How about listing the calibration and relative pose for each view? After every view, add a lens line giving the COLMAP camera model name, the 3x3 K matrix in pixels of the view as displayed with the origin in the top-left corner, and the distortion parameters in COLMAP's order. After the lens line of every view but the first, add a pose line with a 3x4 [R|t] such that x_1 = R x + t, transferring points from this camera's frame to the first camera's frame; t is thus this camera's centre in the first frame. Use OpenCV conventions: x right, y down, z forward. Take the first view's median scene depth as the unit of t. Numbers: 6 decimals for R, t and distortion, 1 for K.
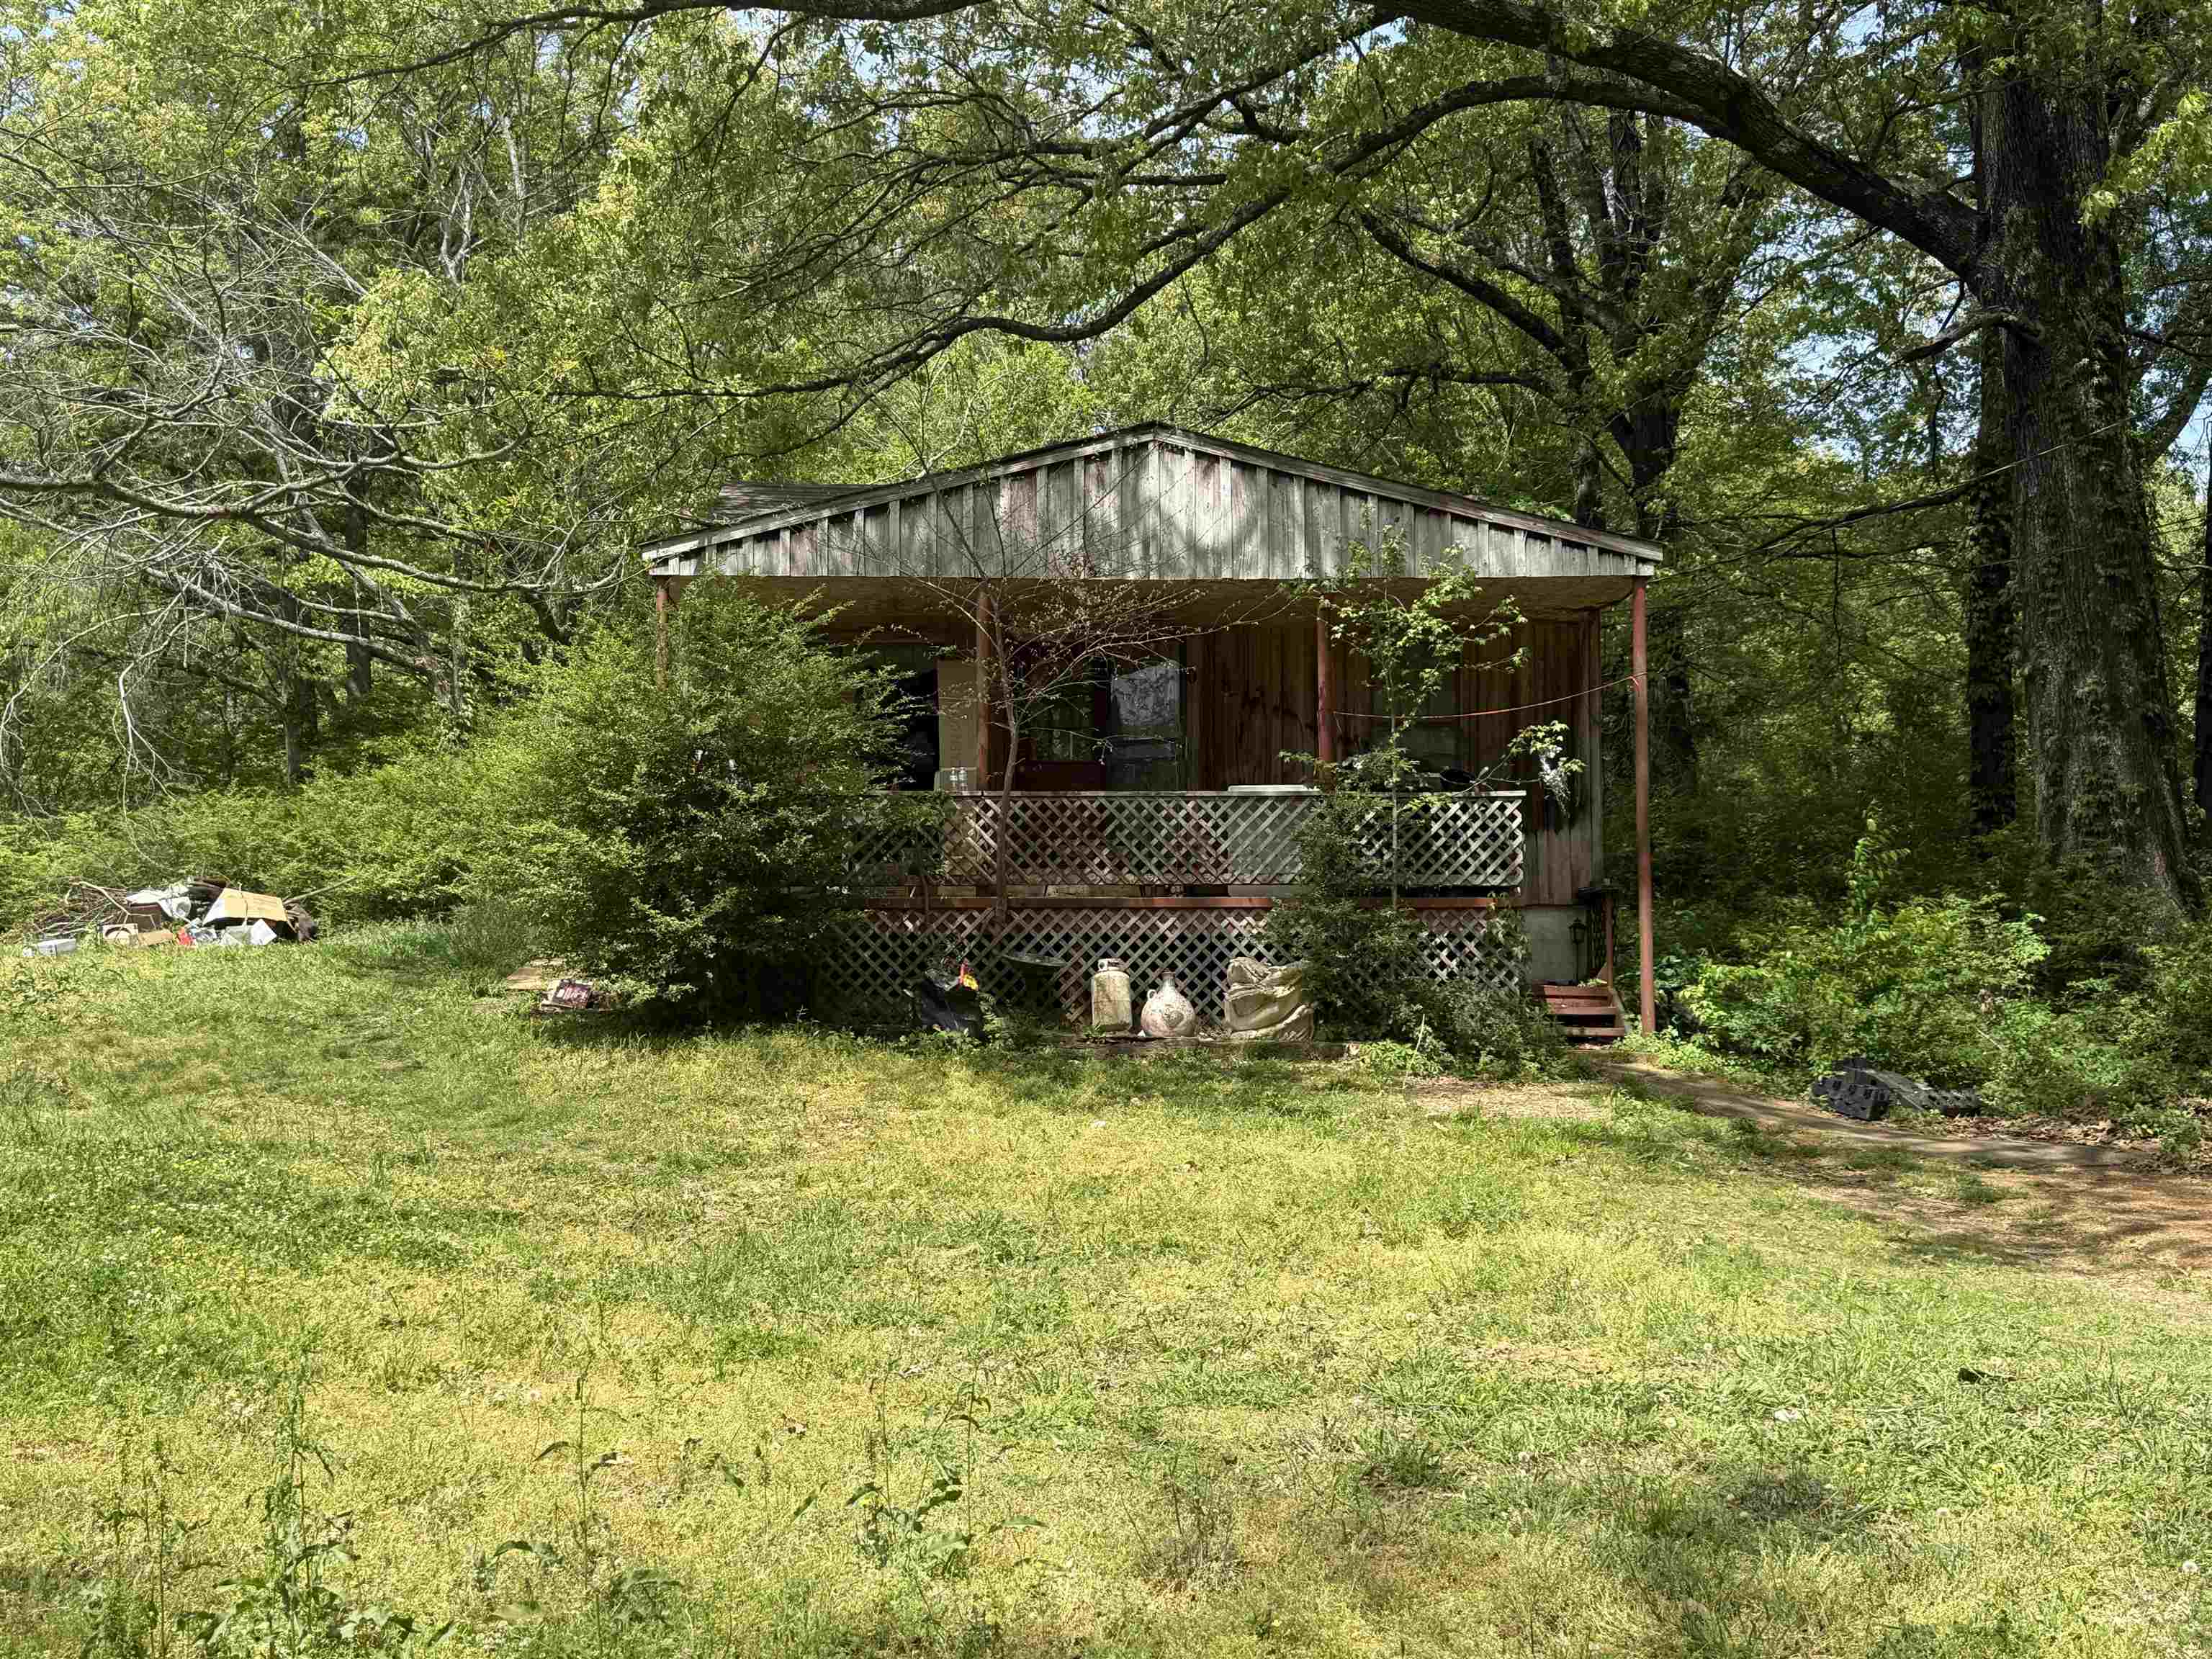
lens RADIAL K [[2309.2, 0, 1103.6], [0, 2309.2, 832.5], [0, 0, 1]] dist [0.071444, 0.000000]
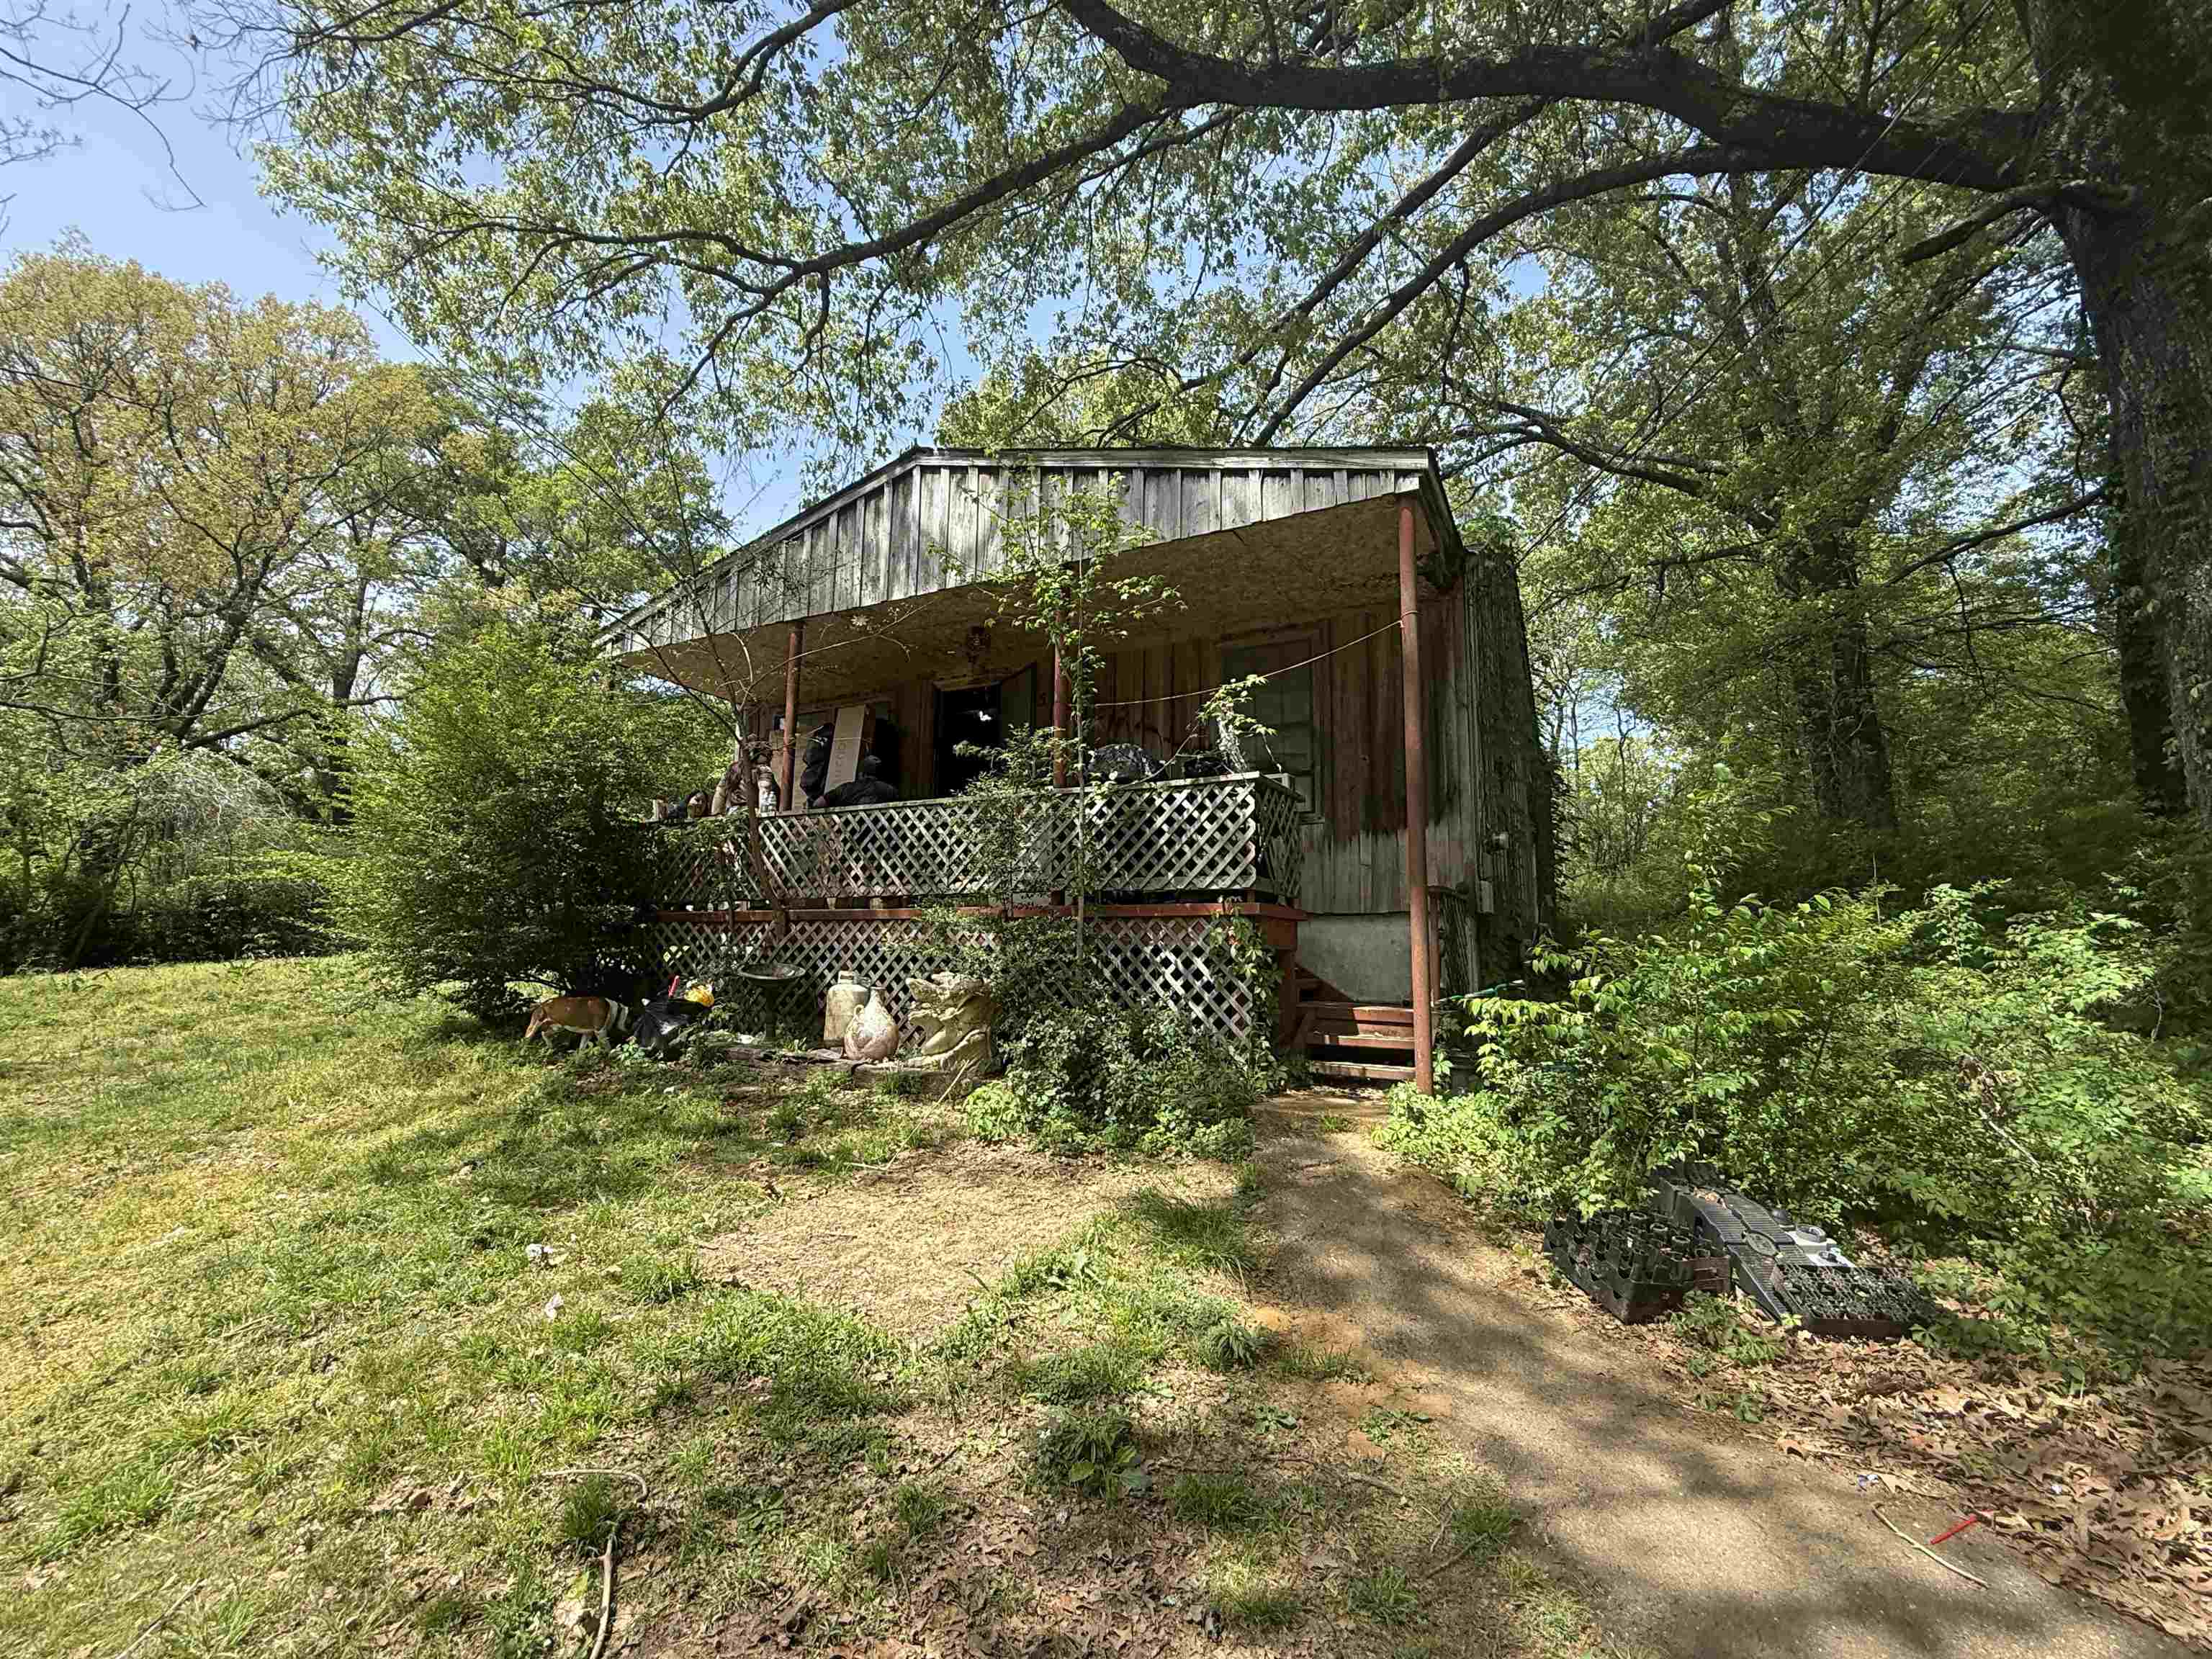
lens RADIAL K [[968.7, 0, 1091.9], [0, 968.7, 834.6], [0, 0, 1]] dist [-0.005266, 0.000364]
pose [[0.892051, -0.048011, -0.449377, 0.280979], [0.015089, 0.996951, -0.076560, 0.029357], [0.451682, 0.061515, 0.890056, 0.668371]]
